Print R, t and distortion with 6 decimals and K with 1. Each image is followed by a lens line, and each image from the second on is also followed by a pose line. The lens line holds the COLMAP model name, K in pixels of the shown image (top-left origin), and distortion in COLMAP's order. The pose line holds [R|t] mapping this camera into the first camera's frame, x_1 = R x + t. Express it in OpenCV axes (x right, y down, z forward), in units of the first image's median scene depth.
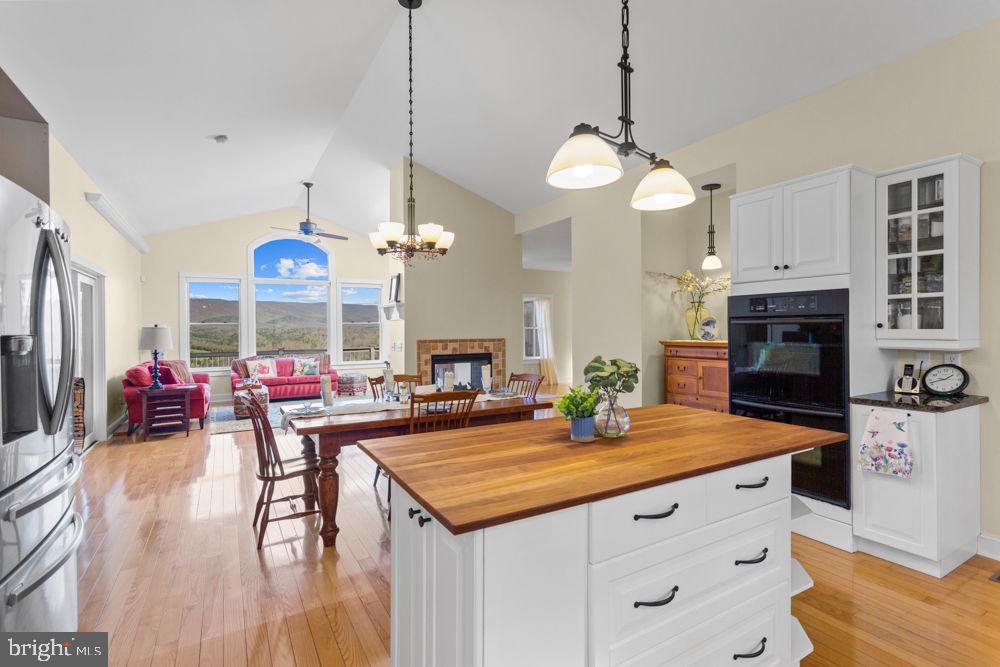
lens RADIAL K [[469.7, 0, 500.0], [0, 469.7, 333.5], [0, 0, 1]] dist [-0.000096, -0.000329]
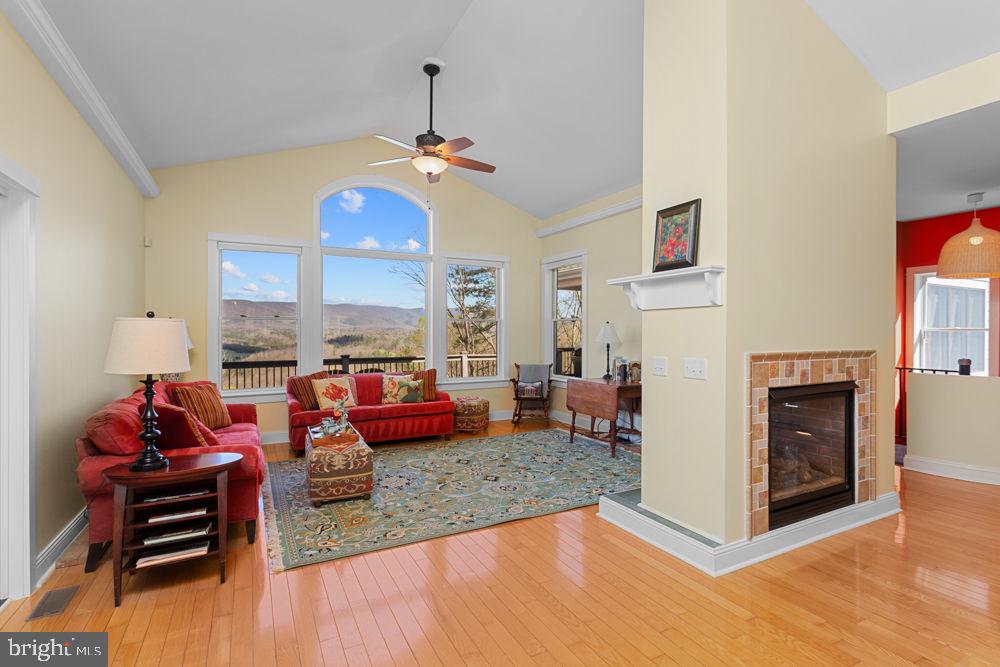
lens RADIAL K [[470.8, 0, 500.0], [0, 470.8, 333.5], [0, 0, 1]] dist [0.002999, 0.000399]
pose [[0.999080, 0.007015, -0.042311, -0.354399], [-0.007194, 0.999966, -0.004077, -0.001328], [0.042281, 0.004378, 0.999096, 0.520773]]
